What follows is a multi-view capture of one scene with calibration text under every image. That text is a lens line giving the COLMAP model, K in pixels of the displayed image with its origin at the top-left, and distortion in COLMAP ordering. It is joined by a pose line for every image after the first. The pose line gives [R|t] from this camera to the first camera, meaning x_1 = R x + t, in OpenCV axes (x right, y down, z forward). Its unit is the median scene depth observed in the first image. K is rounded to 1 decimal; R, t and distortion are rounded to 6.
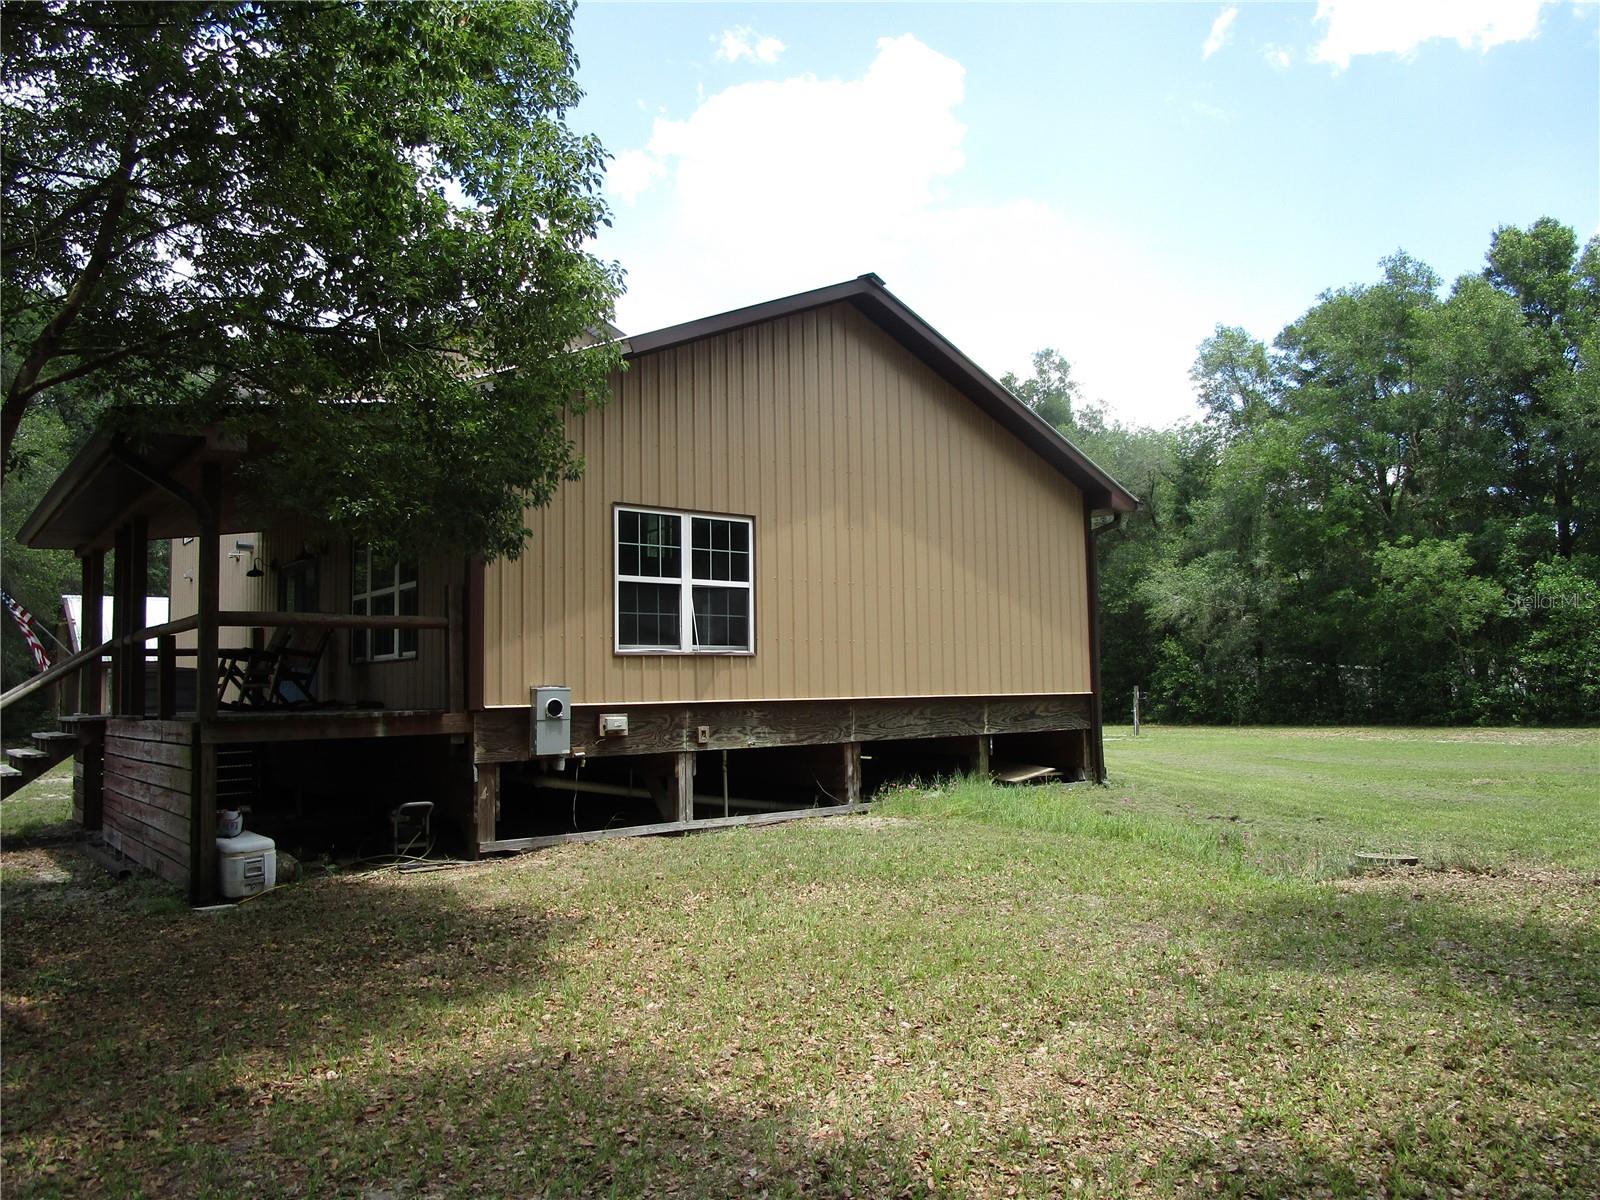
lens RADIAL K [[1131.9, 0, 802.2], [0, 1131.9, 590.8], [0, 0, 1]] dist [-0.032424, 0.011650]
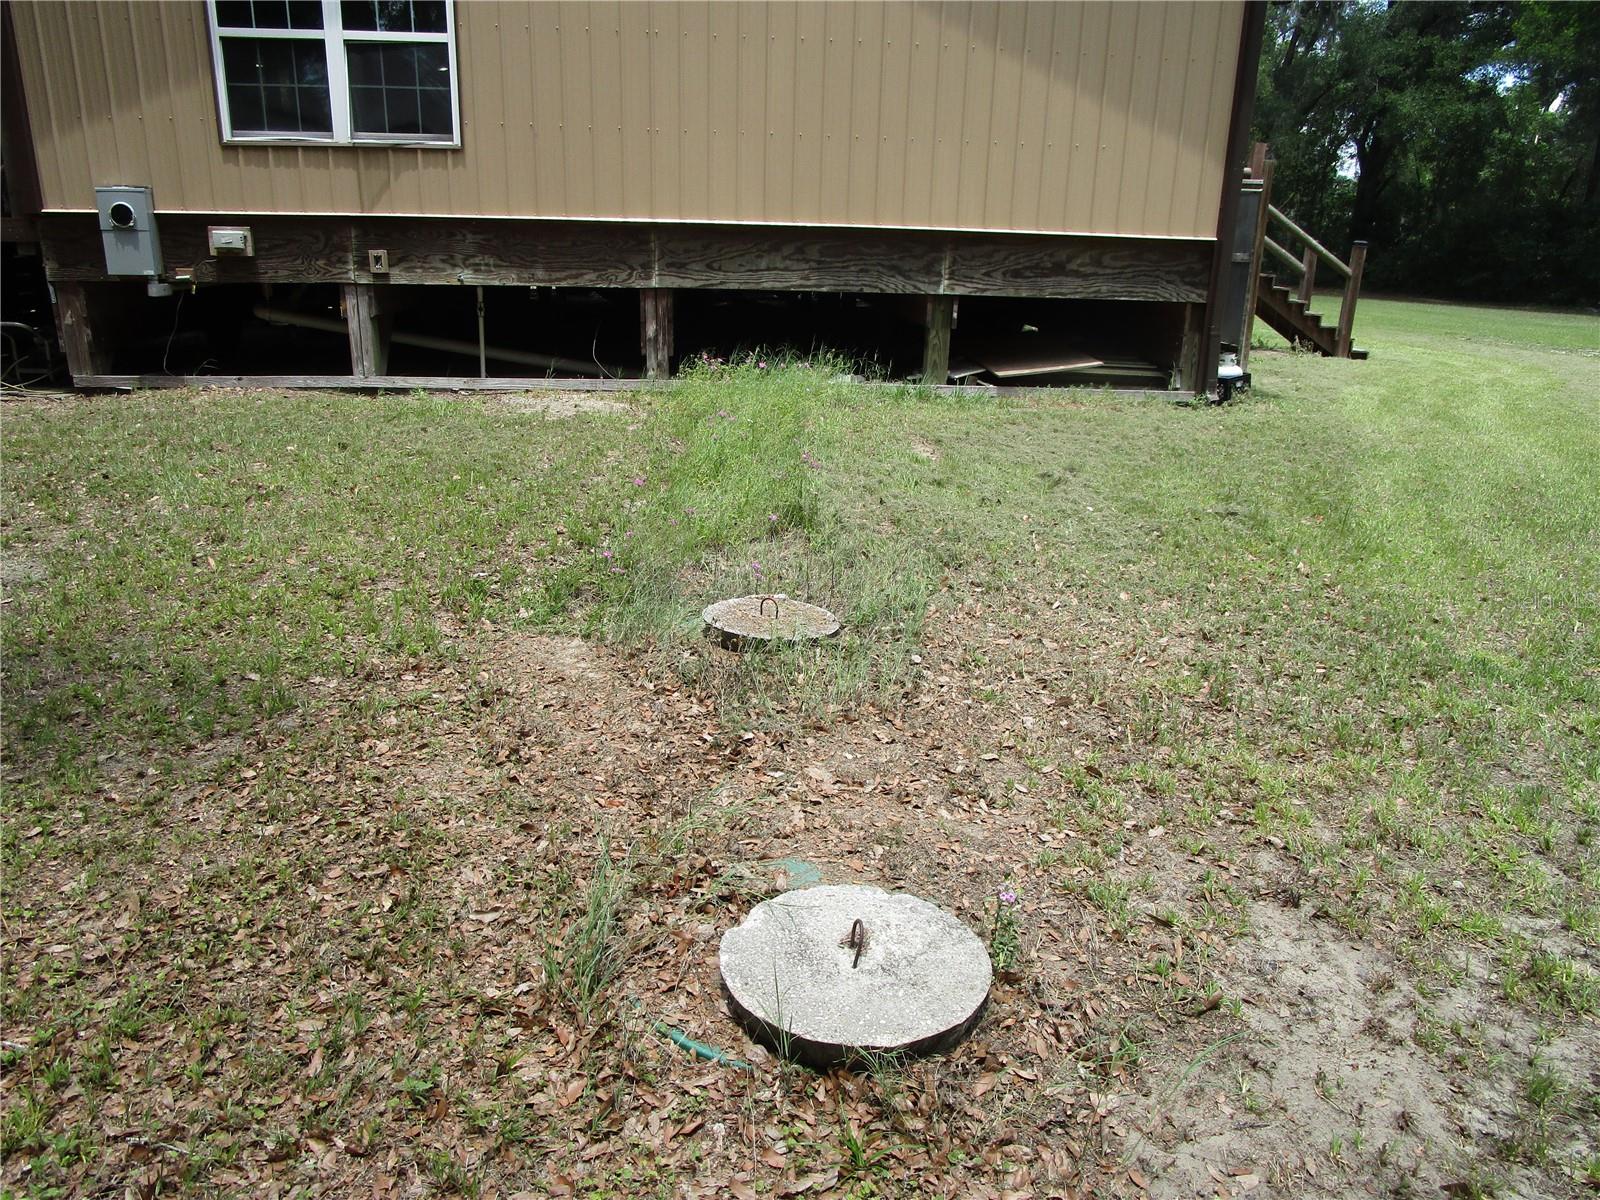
lens RADIAL K [[1173.0, 0, 803.5], [0, 1173.0, 596.8], [0, 0, 1]] dist [-0.038282, 0.002172]
pose [[0.831209, 0.218395, -0.511268, 0.535292], [0.005553, 0.916306, 0.400441, 0.023932], [0.555932, -0.335690, 0.760429, 0.472781]]
